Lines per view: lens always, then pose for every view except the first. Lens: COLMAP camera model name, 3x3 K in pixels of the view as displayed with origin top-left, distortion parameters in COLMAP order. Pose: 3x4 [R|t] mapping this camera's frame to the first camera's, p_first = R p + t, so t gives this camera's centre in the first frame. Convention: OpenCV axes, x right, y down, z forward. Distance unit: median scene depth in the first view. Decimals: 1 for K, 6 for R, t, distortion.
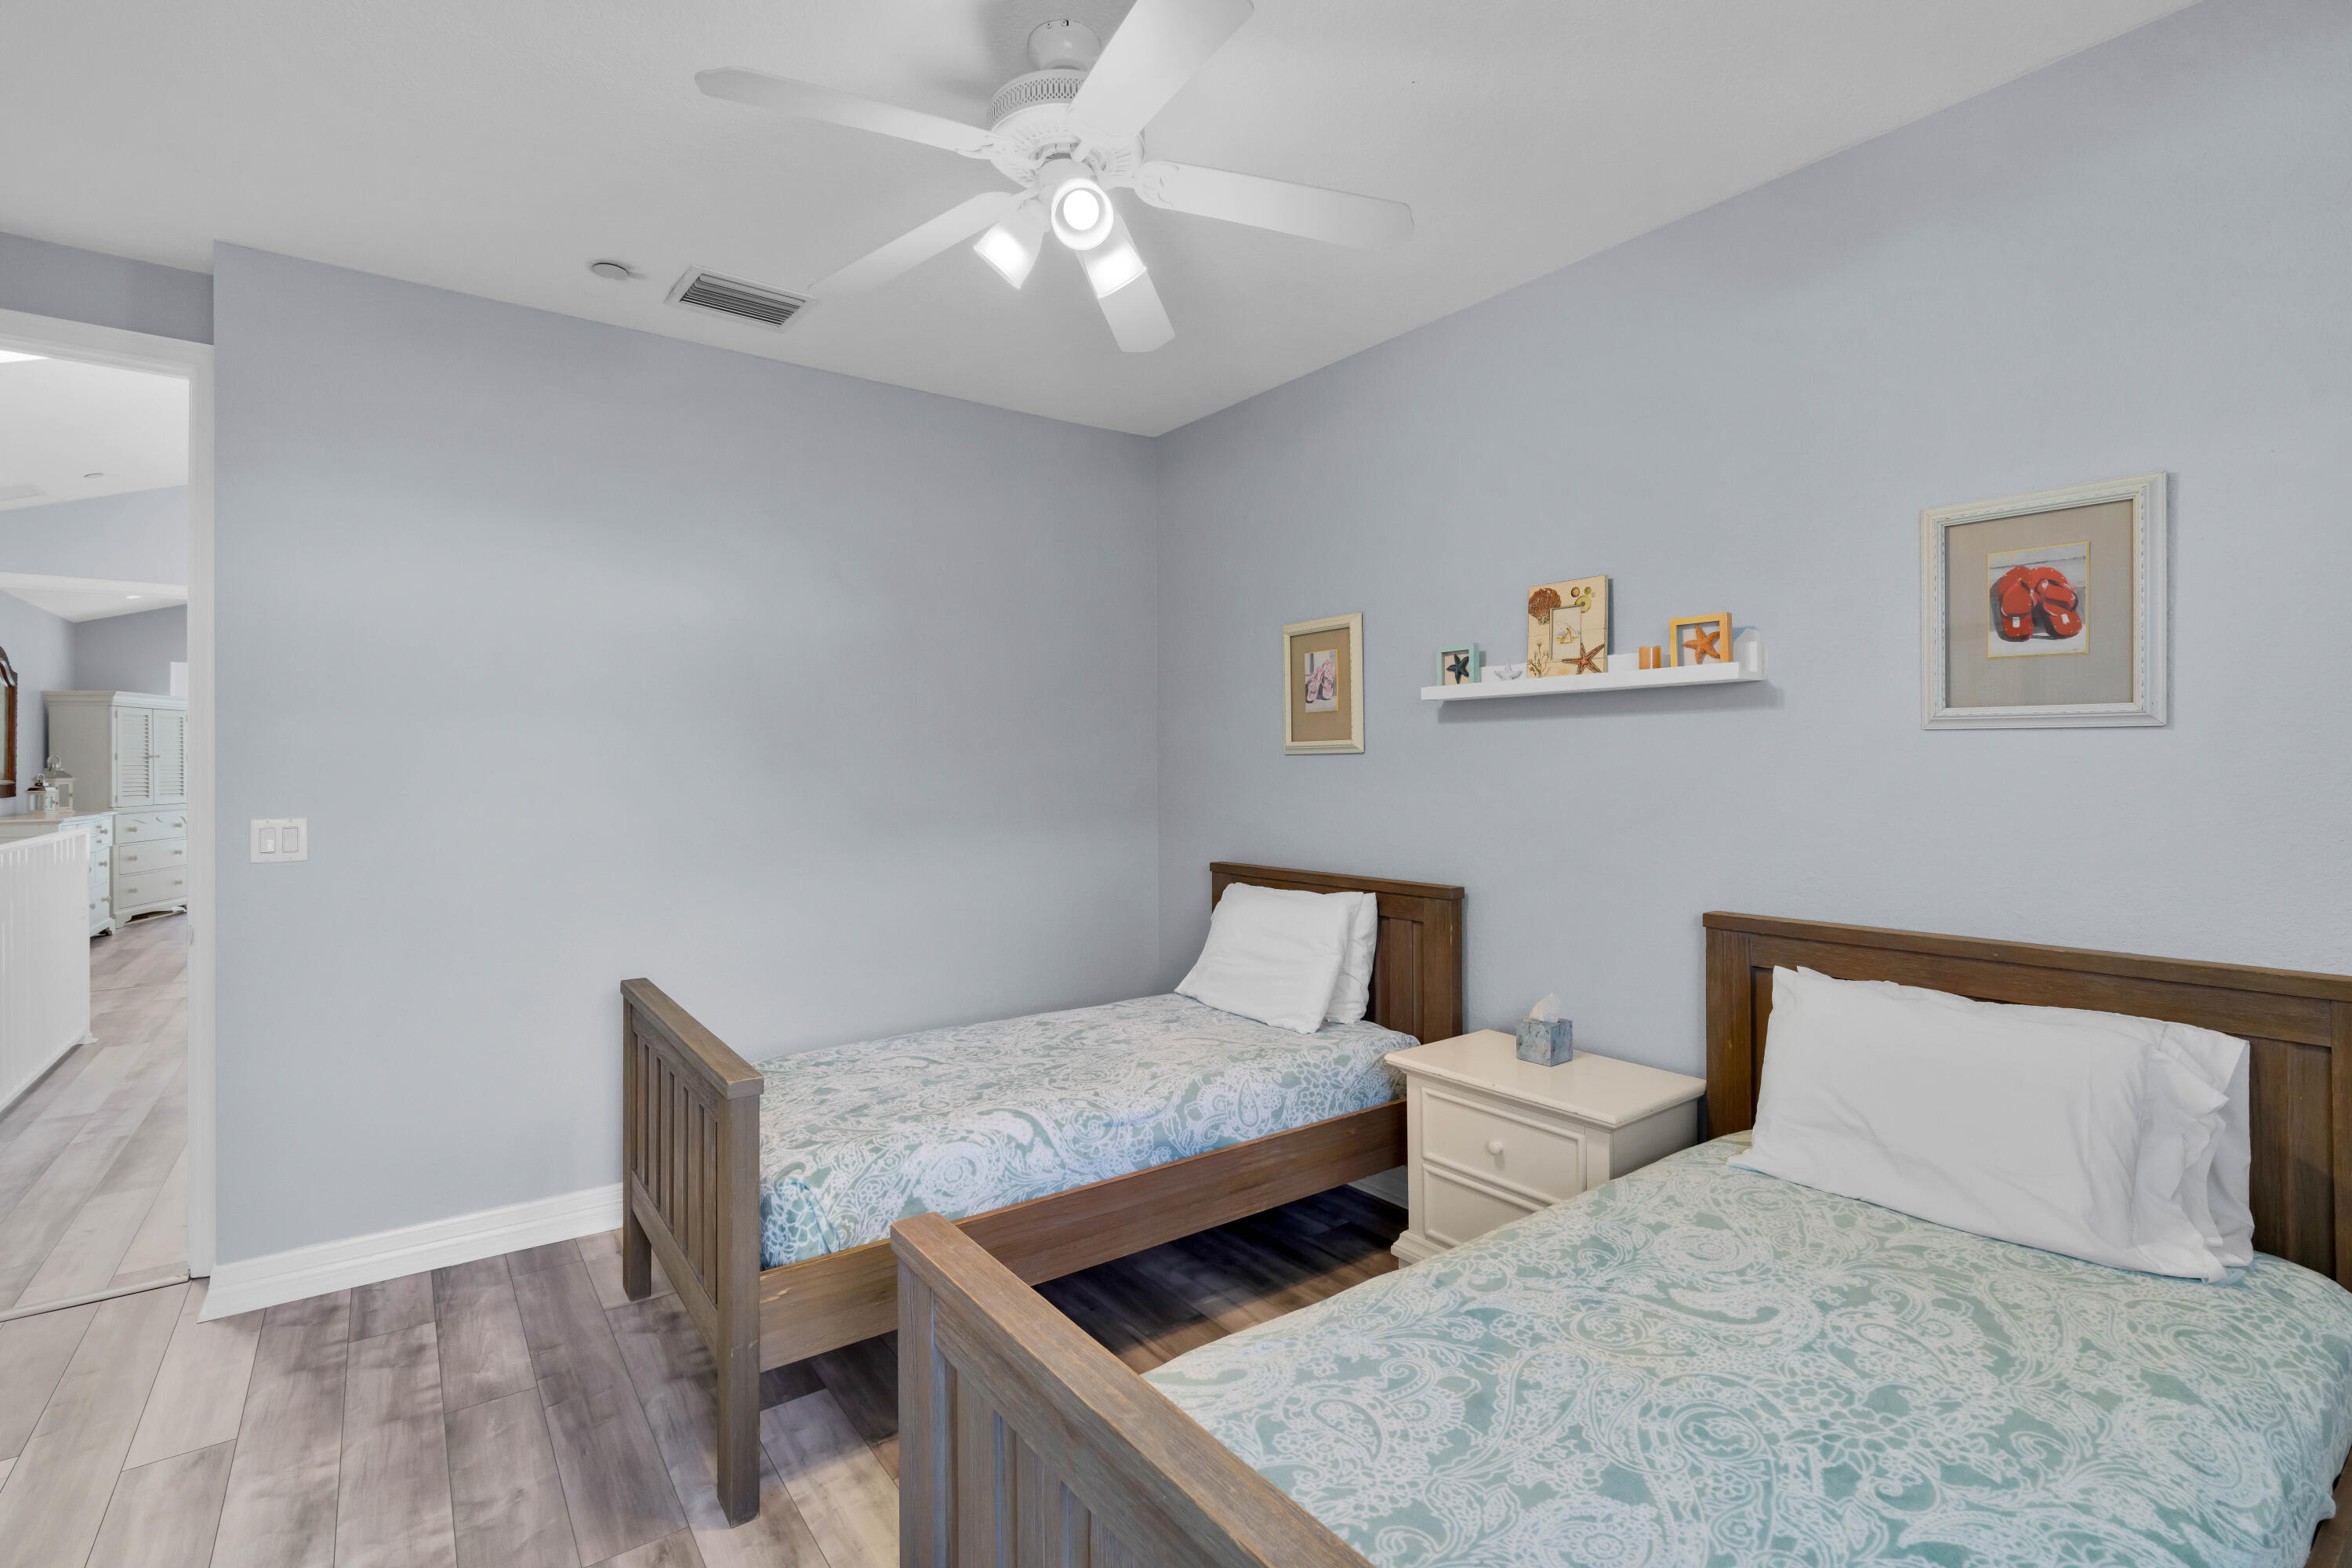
lens RADIAL K [[1068.7, 0, 1176.0], [0, 1068.7, 762.4], [0, 0, 1]] dist [-0.000074, -0.000070]
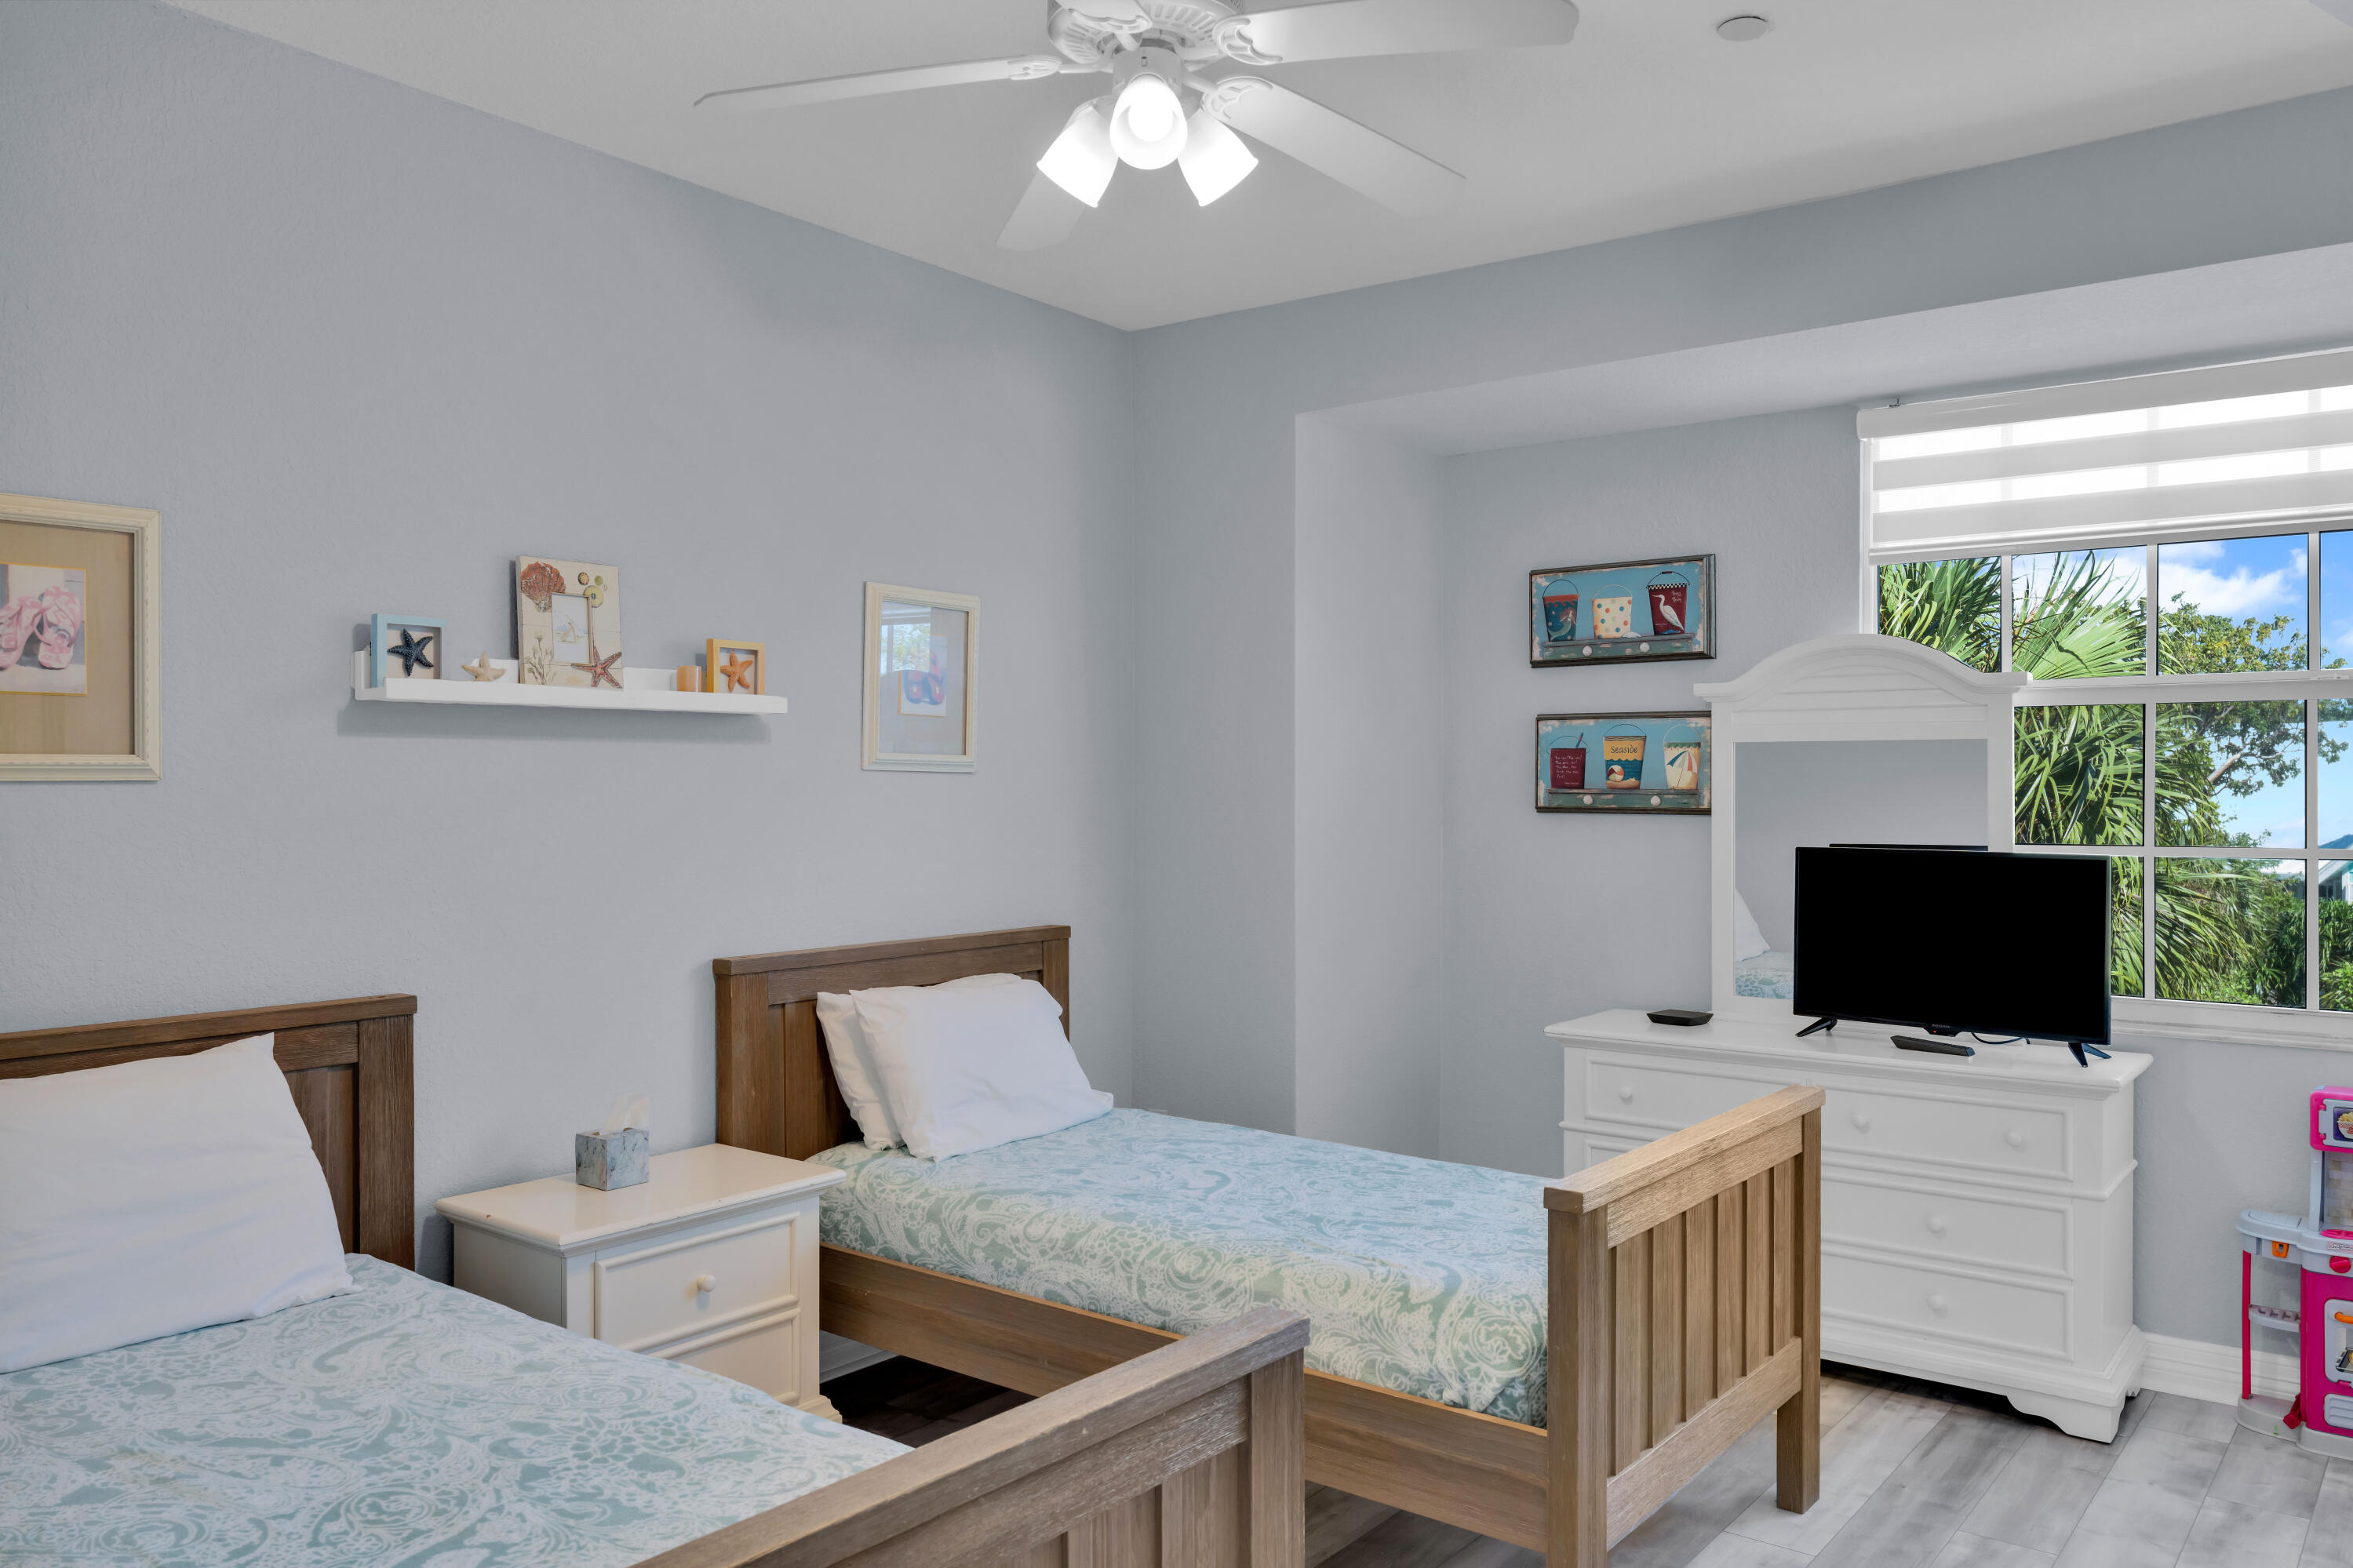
lens RADIAL K [[1698.0, 0, 1176.3], [0, 1698.0, 793.4], [0, 0, 1]] dist [0.006809, 0.001367]
pose [[-0.263193, 0.000596, 0.964743, -0.930914], [-0.000219, 1.000000, -0.000678, -0.003277], [-0.964743, -0.000390, -0.263193, 0.914795]]
